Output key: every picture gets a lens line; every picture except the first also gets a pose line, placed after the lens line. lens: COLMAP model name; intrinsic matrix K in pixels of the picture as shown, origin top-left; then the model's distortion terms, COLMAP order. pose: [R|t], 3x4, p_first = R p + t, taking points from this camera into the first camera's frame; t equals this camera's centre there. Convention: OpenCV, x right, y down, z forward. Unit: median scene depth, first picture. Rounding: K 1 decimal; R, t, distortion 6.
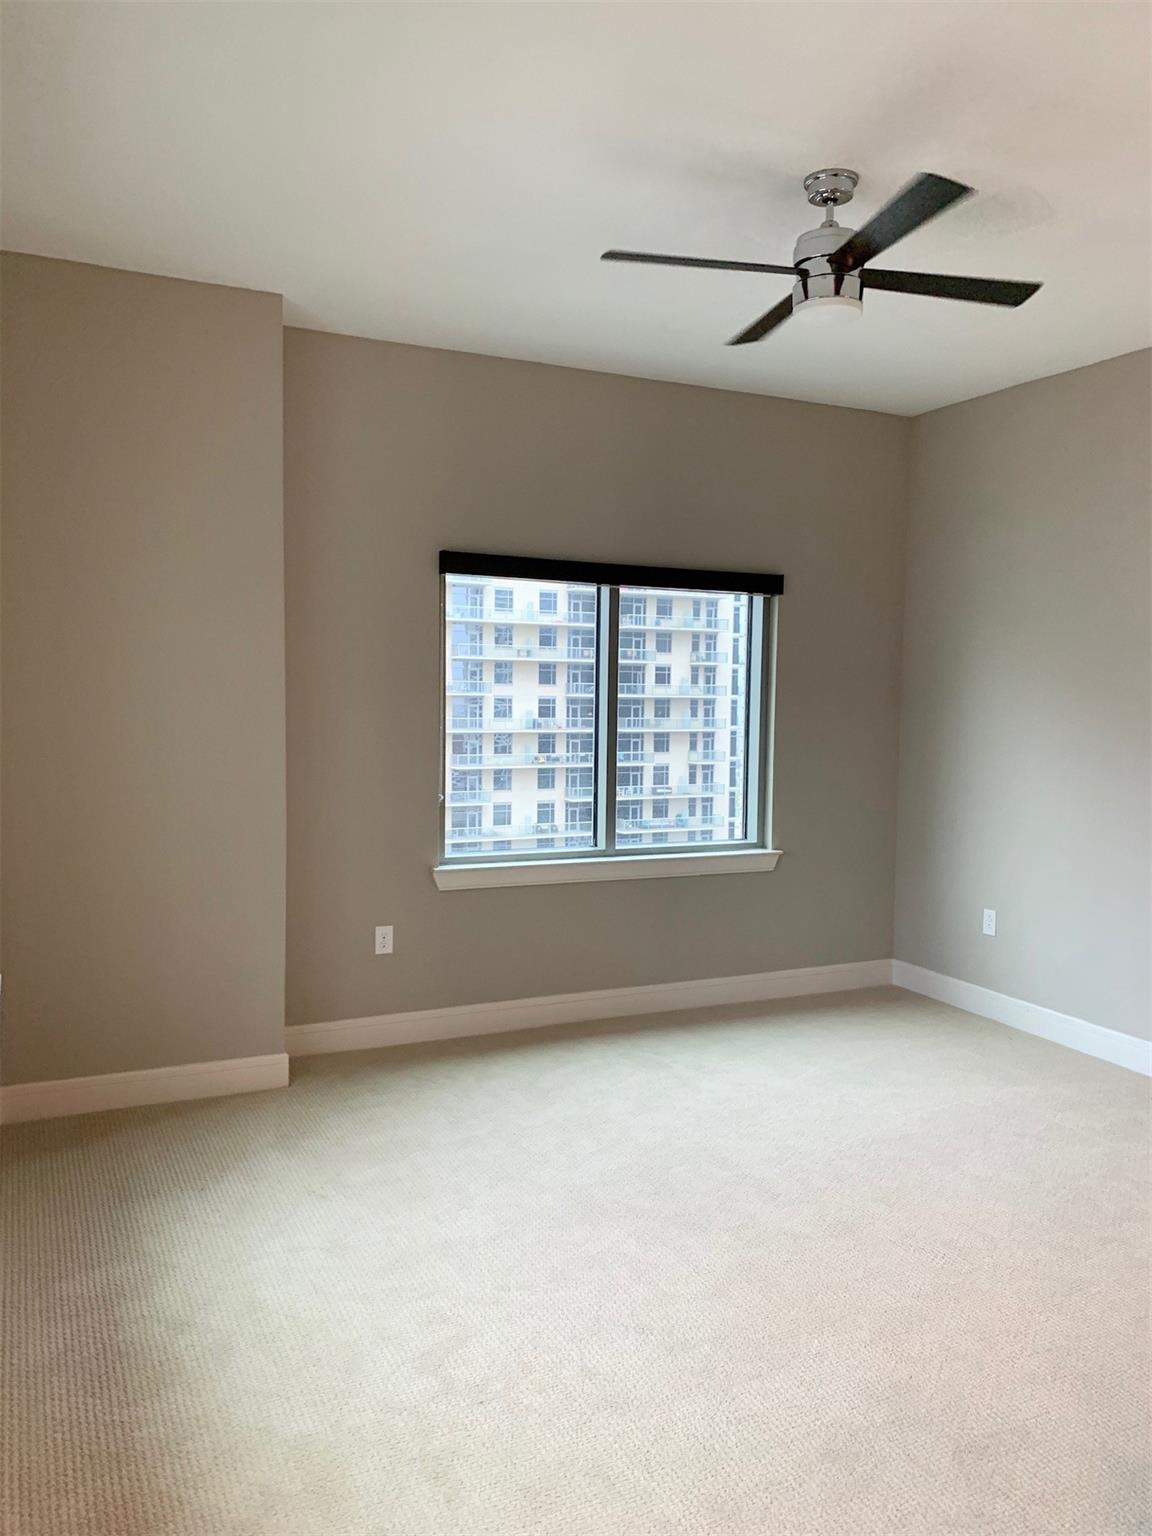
lens RADIAL K [[1186.9, 0, 578.6], [0, 1186.9, 722.1], [0, 0, 1]] dist [0.002970, 0.002051]
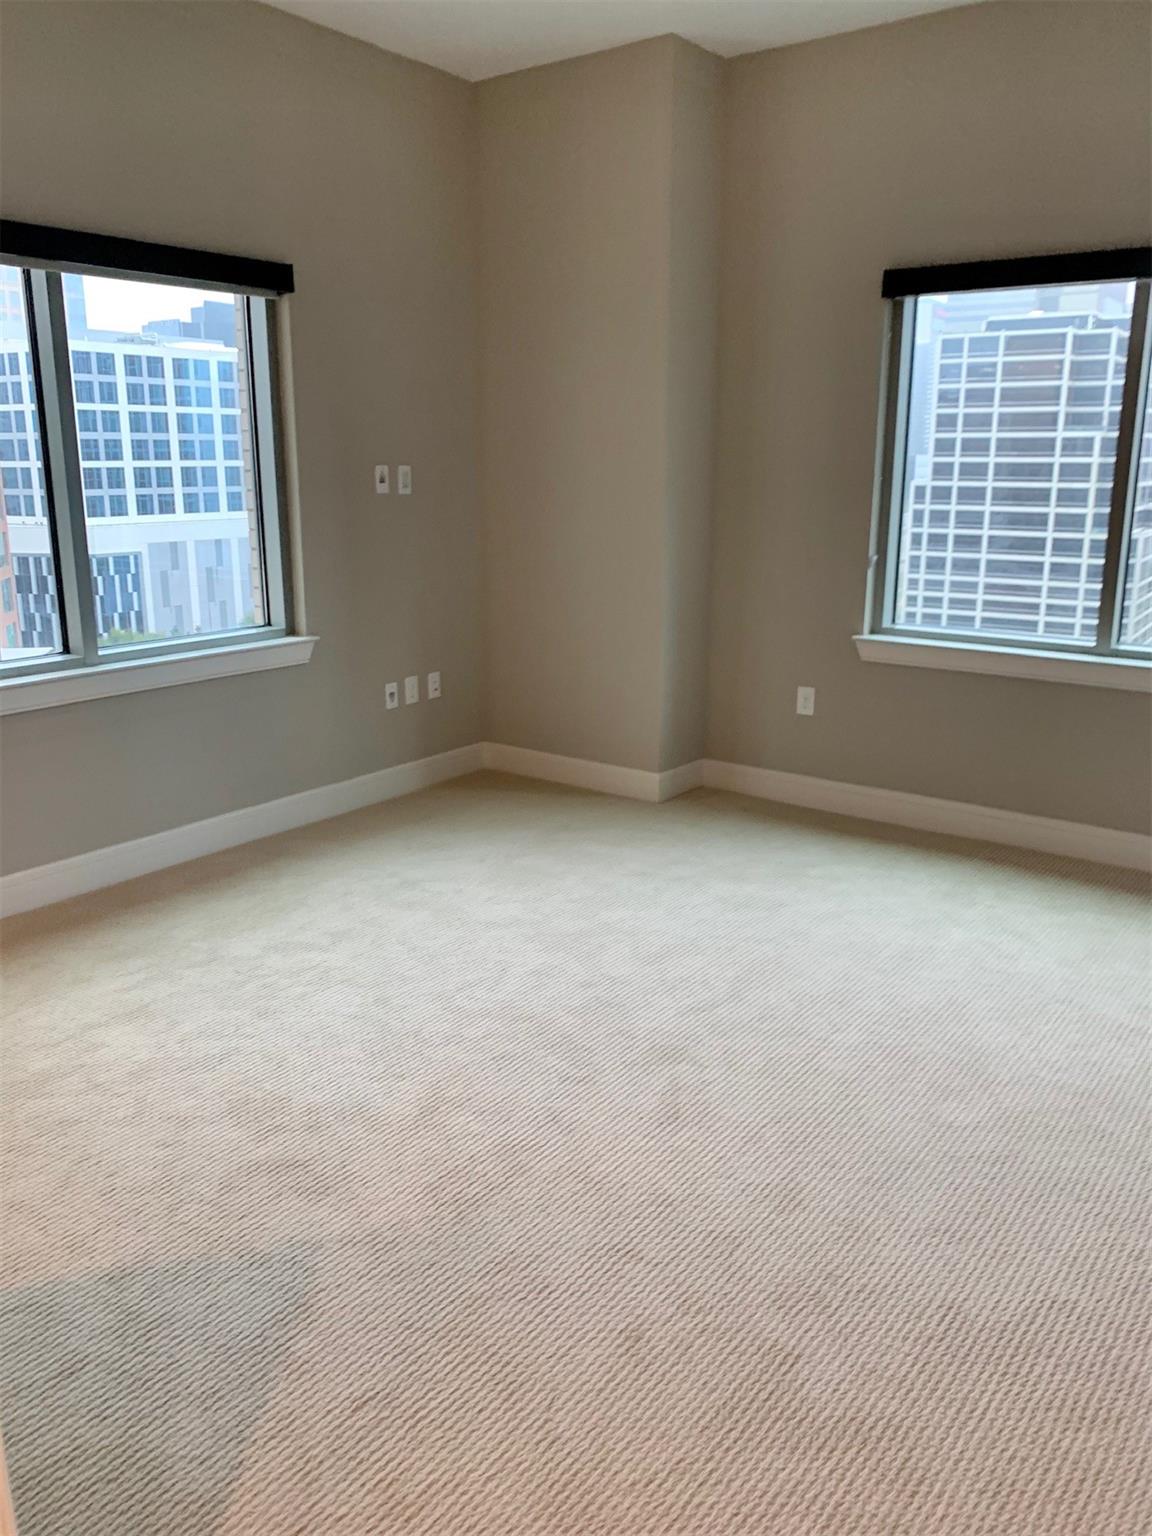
lens RADIAL K [[1167.7, 0, 576.0], [0, 1167.7, 768.0], [0, 0, 1]] dist [-0.002066, -0.000437]
pose [[0.461867, 0.209326, -0.861894, 0.884292], [-0.022632, 0.974216, 0.224477, 0.035905], [0.886660, -0.084172, 0.454696, 0.572568]]
